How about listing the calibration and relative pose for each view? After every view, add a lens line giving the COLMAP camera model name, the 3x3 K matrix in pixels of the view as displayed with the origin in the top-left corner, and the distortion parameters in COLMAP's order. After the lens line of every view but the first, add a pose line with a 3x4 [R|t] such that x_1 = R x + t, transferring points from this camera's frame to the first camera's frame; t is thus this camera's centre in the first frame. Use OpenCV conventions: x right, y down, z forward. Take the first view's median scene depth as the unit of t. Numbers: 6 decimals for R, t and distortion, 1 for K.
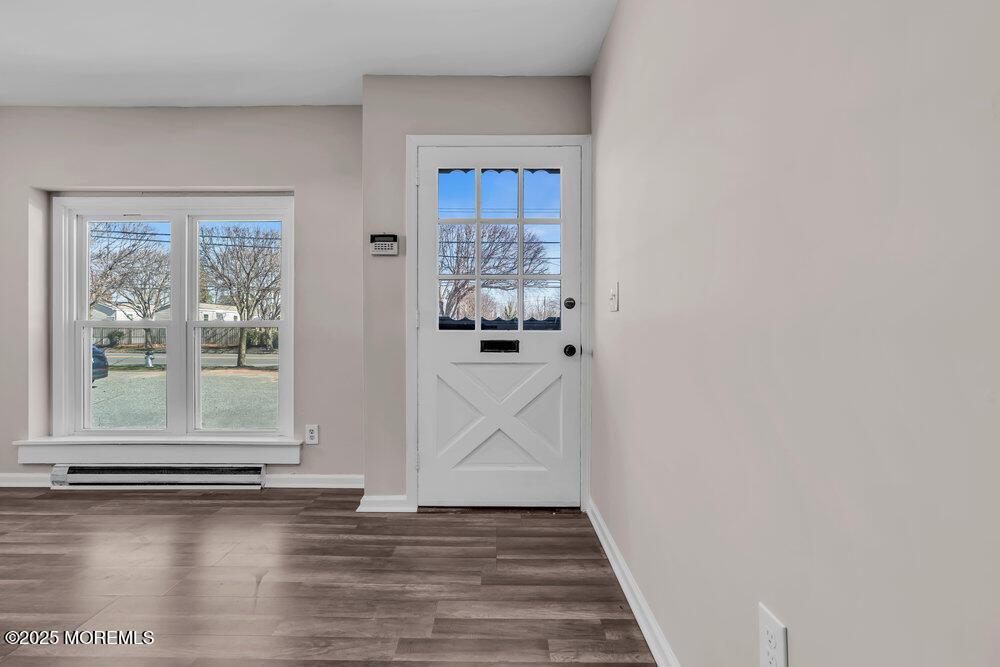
lens RADIAL K [[446.0, 0, 496.5], [0, 446.0, 330.8], [0, 0, 1]] dist [-0.001874, 0.001032]
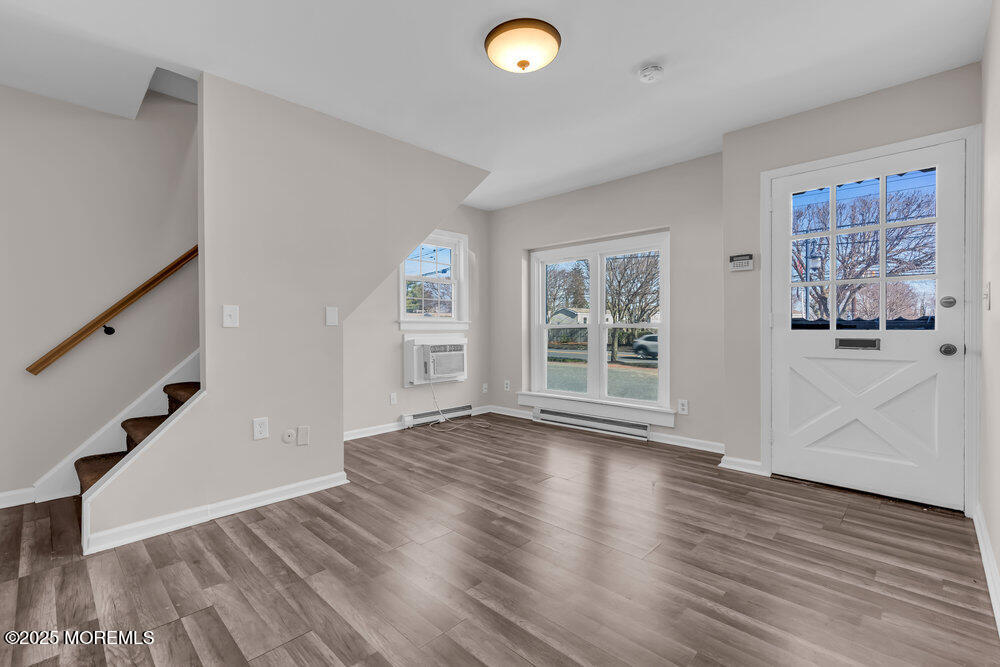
lens RADIAL K [[446.0, 0, 496.5], [0, 446.0, 330.8], [0, 0, 1]] dist [-0.001874, 0.001032]
pose [[0.718945, -0.000334, -0.695066, 0.130399], [-0.000824, 0.999999, -0.001332, 0.004530], [0.695066, 0.001531, 0.718944, -0.402660]]
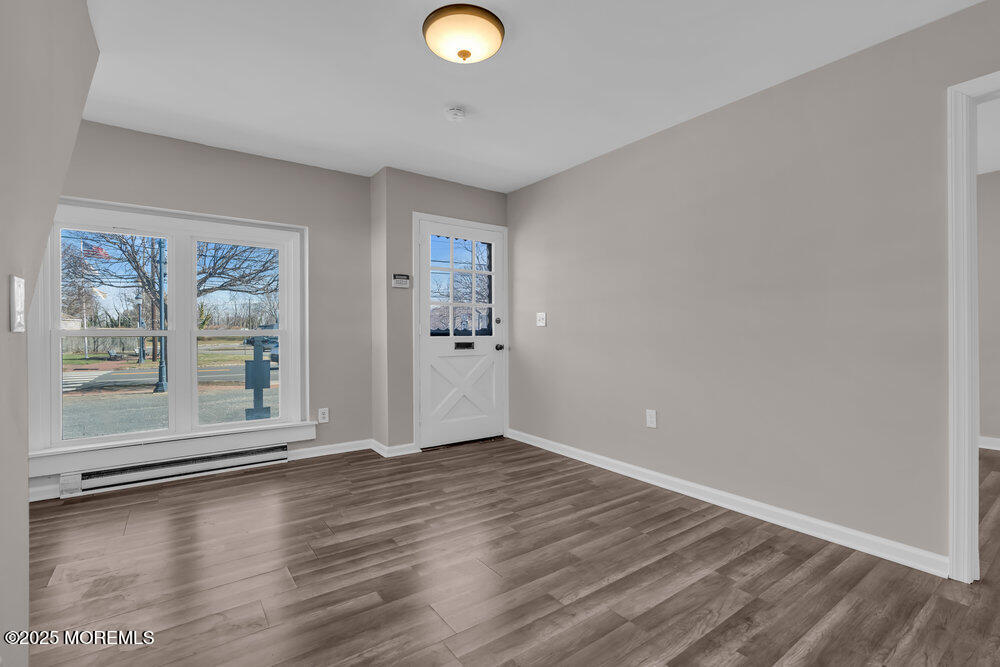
lens RADIAL K [[446.0, 0, 496.5], [0, 446.0, 330.8], [0, 0, 1]] dist [-0.001874, 0.001032]
pose [[0.808051, -0.000356, 0.589112, -0.878202], [0.008225, 0.999909, -0.010678, -0.002002], [-0.589055, 0.013474, 0.807981, -0.426538]]
